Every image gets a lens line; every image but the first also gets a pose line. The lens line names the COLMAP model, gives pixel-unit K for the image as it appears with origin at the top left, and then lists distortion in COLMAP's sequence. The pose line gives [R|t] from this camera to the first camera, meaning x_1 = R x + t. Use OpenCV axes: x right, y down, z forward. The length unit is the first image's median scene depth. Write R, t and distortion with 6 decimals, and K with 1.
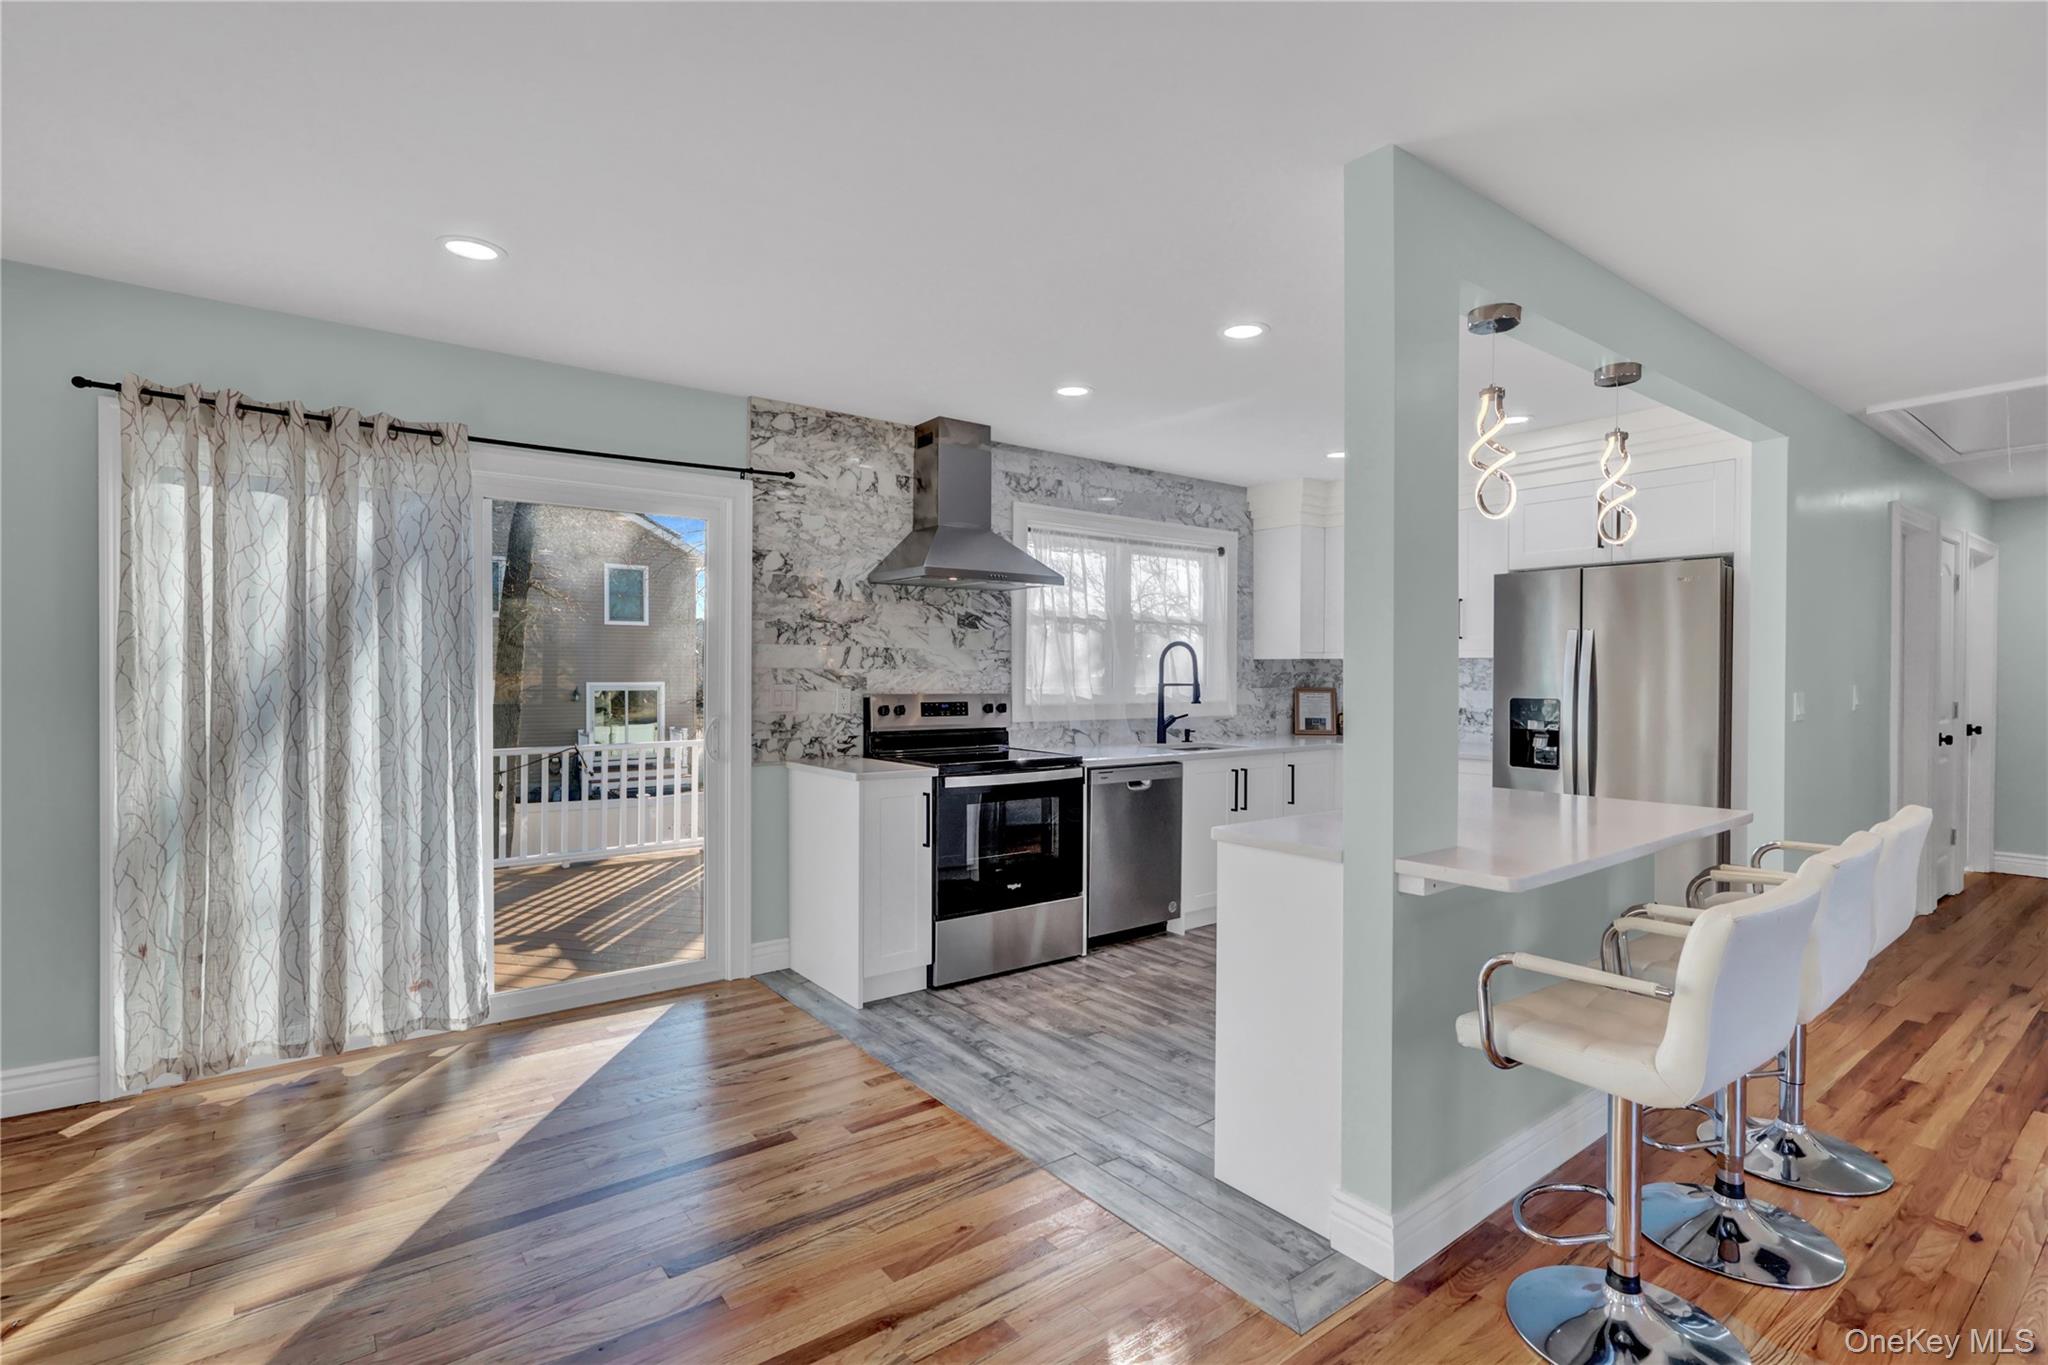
lens RADIAL K [[944.3, 0, 979.4], [0, 944.3, 676.7], [0, 0, 1]] dist [0.002796, 0.000907]
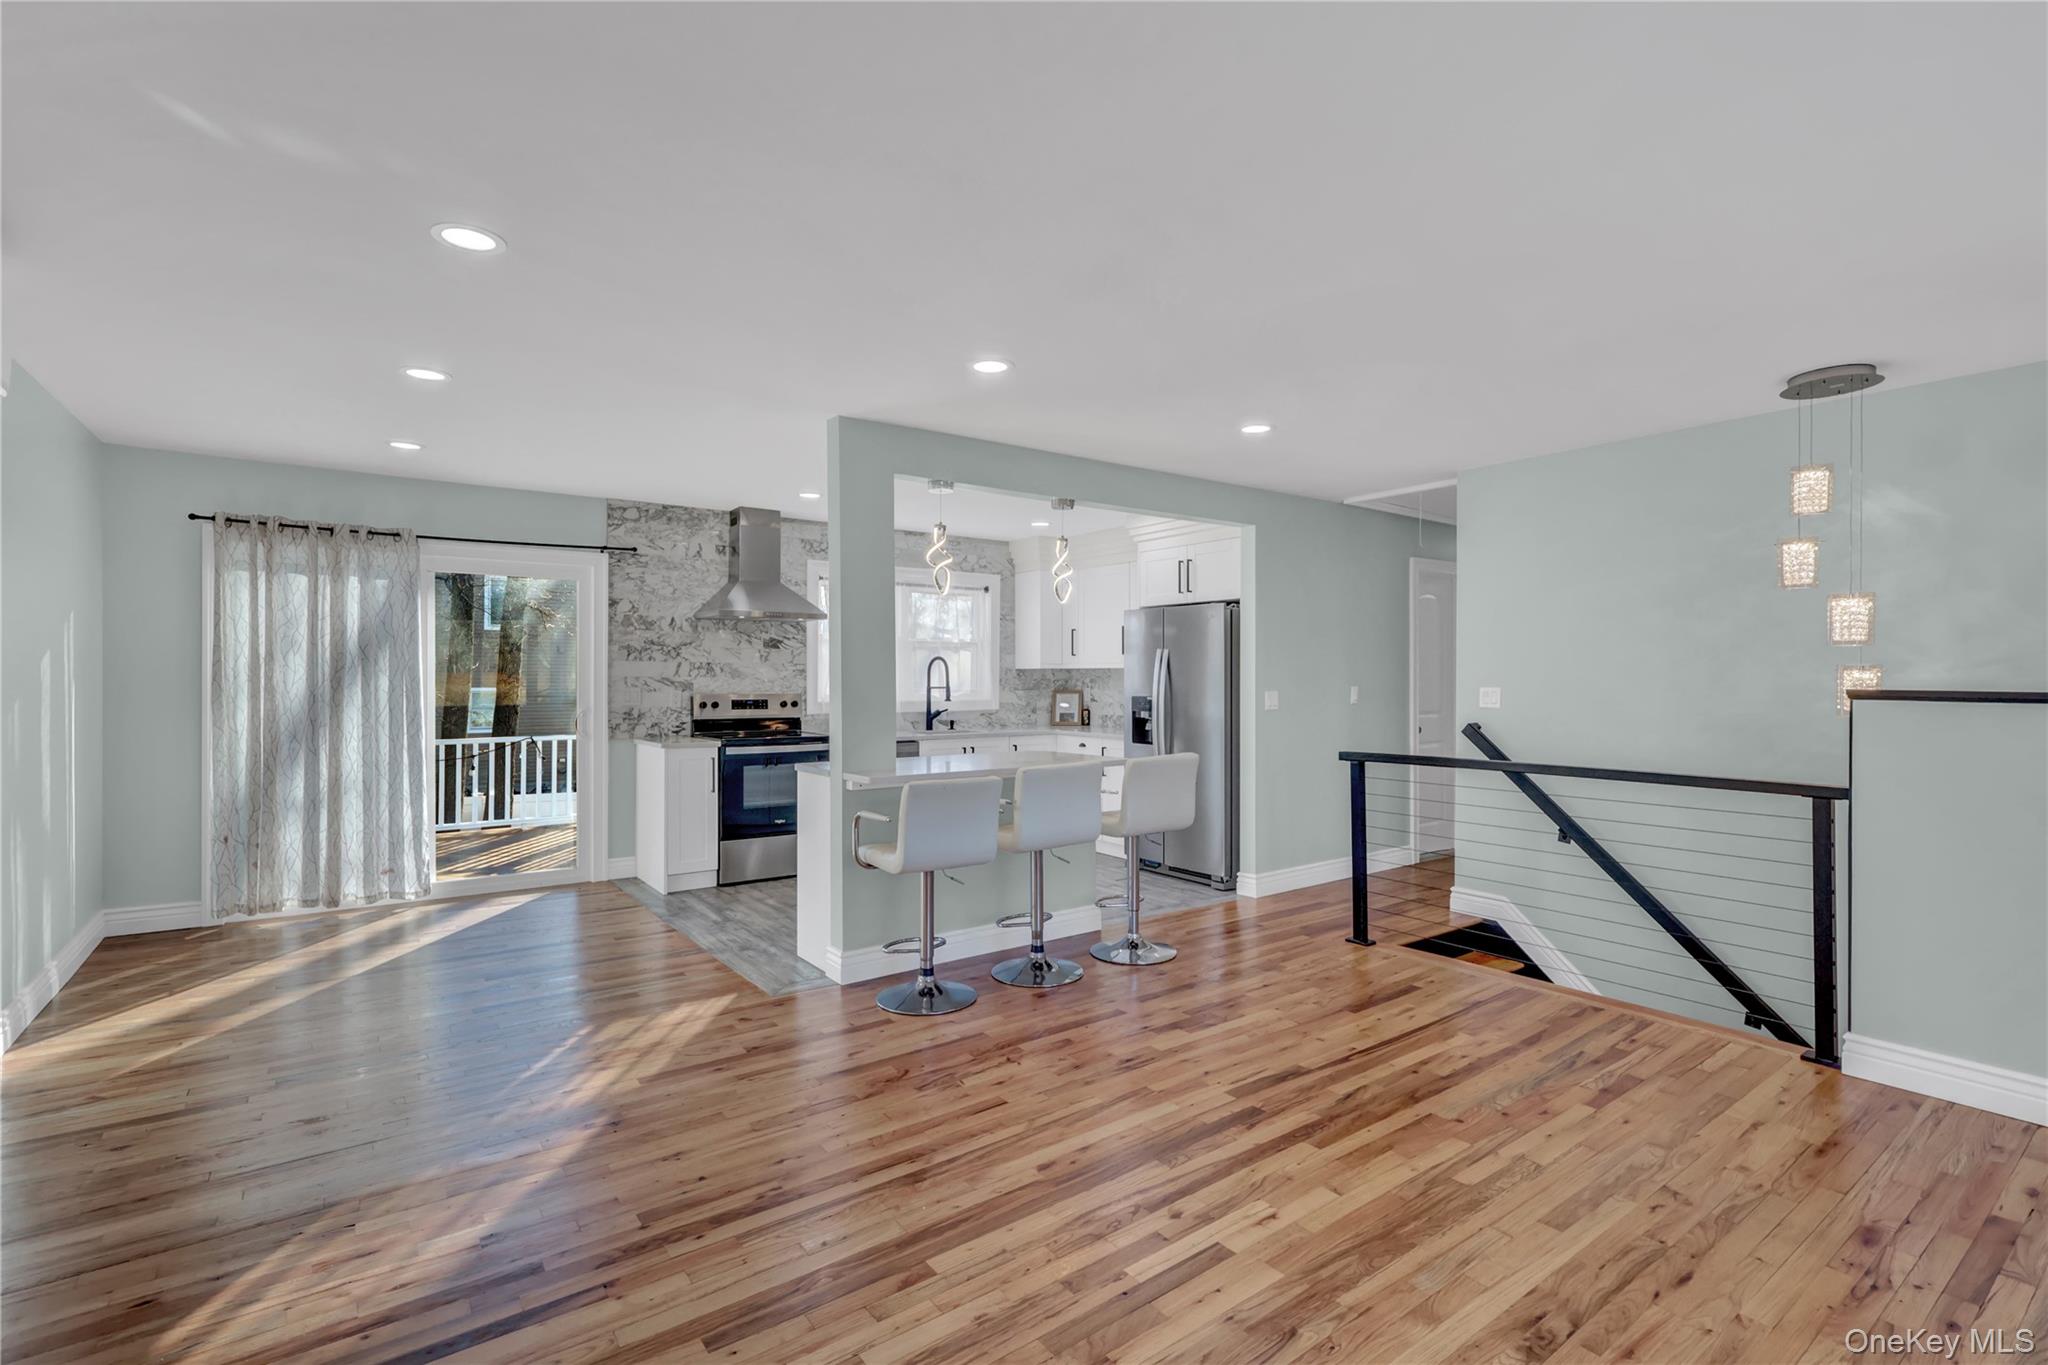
lens RADIAL K [[944.3, 0, 967.8], [0, 944.3, 676.6], [0, 0, 1]] dist [0.002796, 0.000907]
pose [[0.999231, -0.002476, -0.039132, 0.360138], [0.002179, 0.999969, -0.007623, 0.003220], [0.039149, 0.007532, 0.999205, -0.450358]]
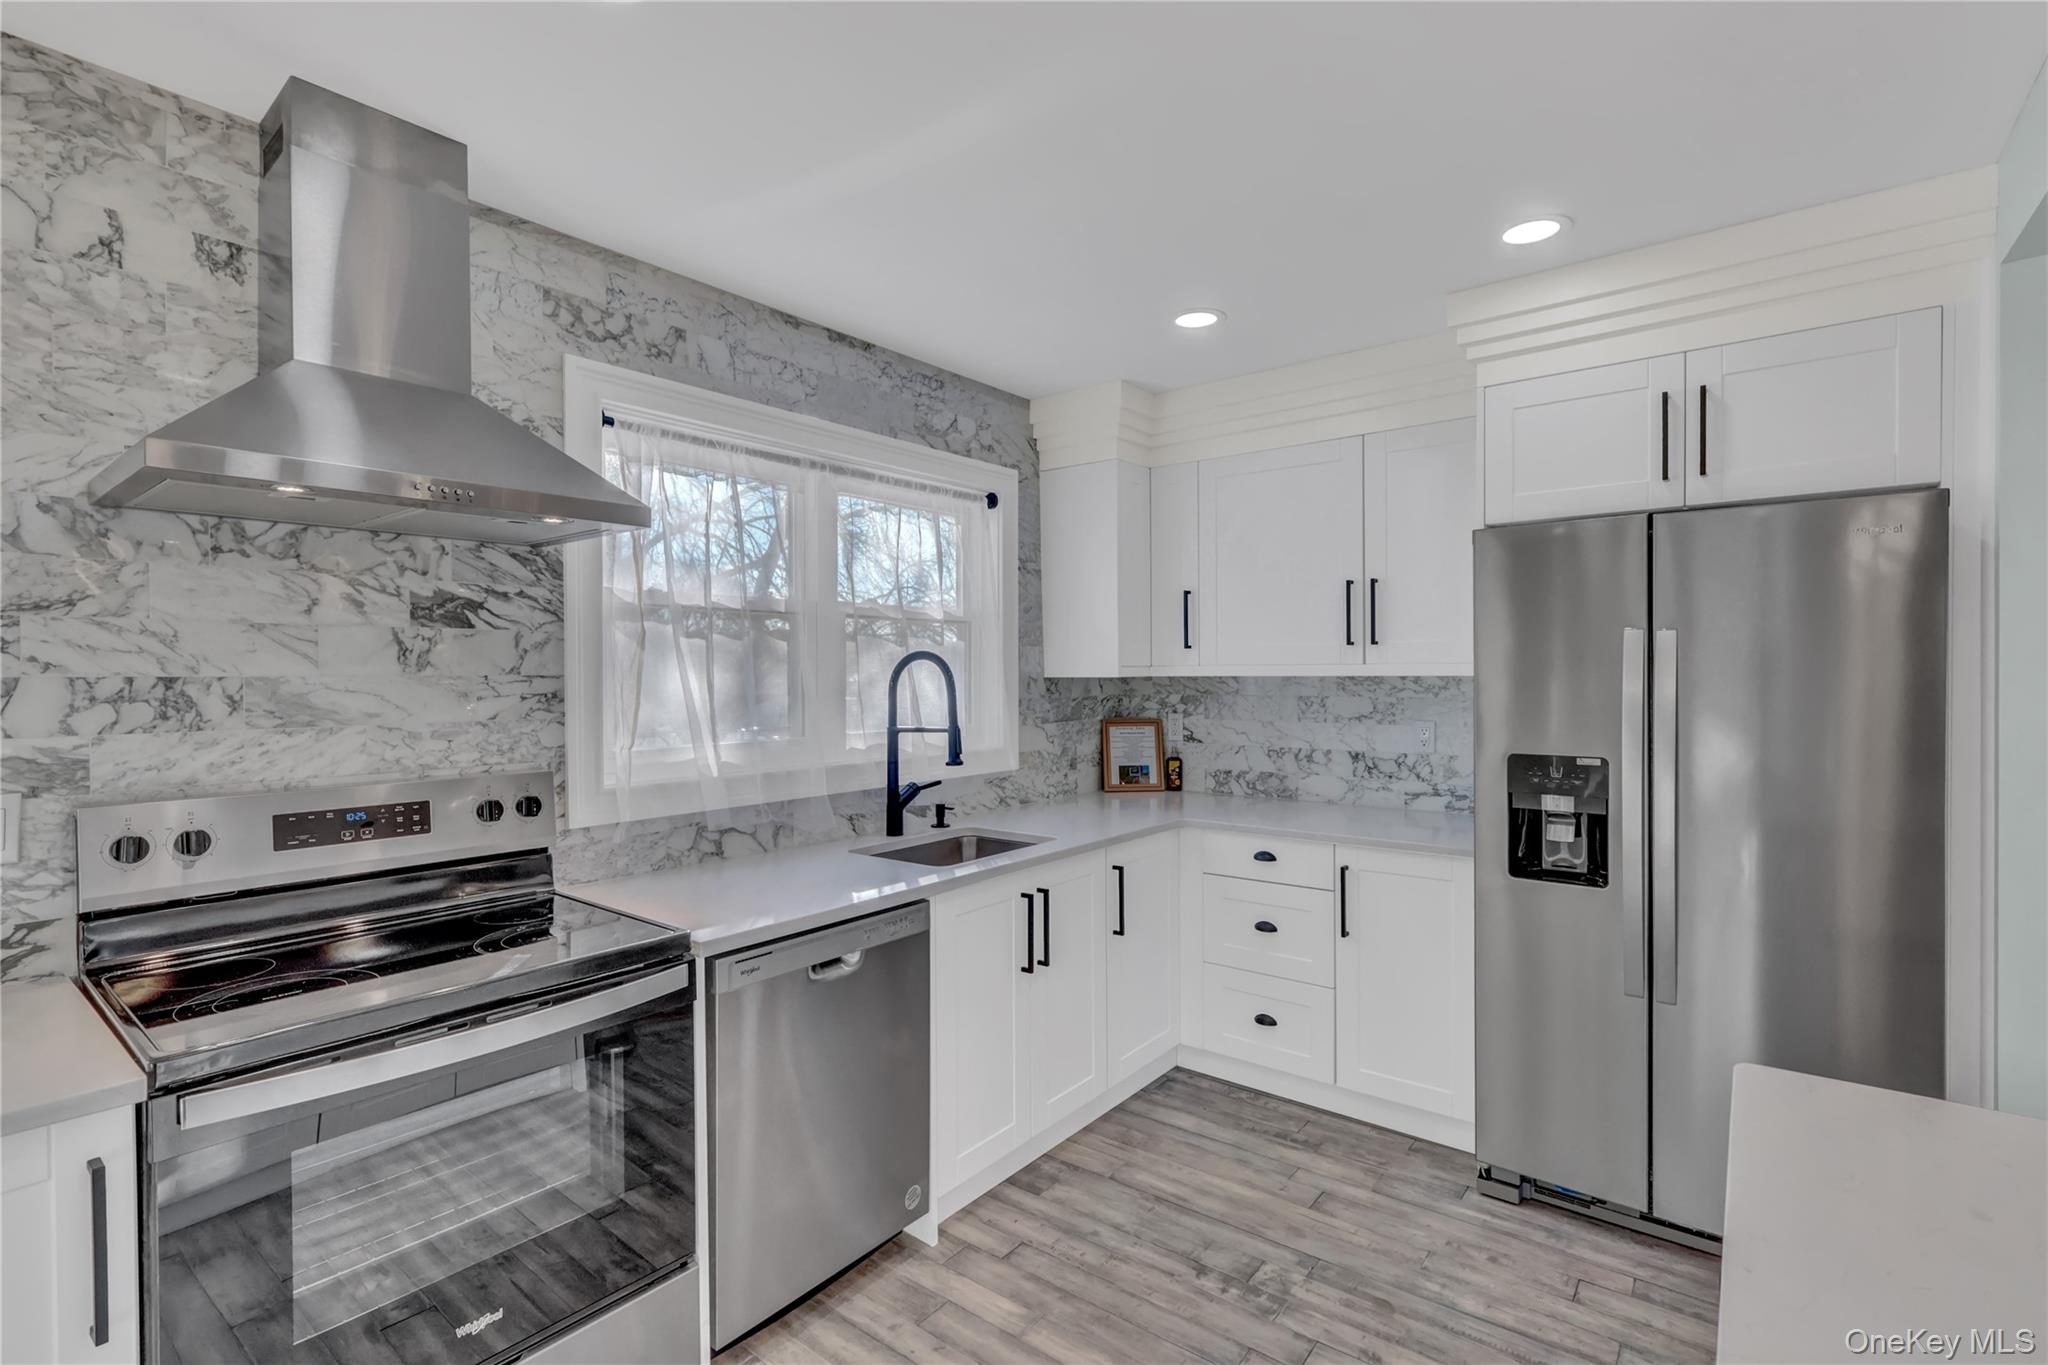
lens RADIAL K [[944.3, 0, 999.7], [0, 944.3, 678.9], [0, 0, 1]] dist [0.002796, 0.000907]
pose [[0.963064, -0.014756, 0.268867, 0.123907], [0.014463, 0.999891, 0.003073, -0.025994], [-0.268883, 0.000929, 0.963172, 0.533464]]
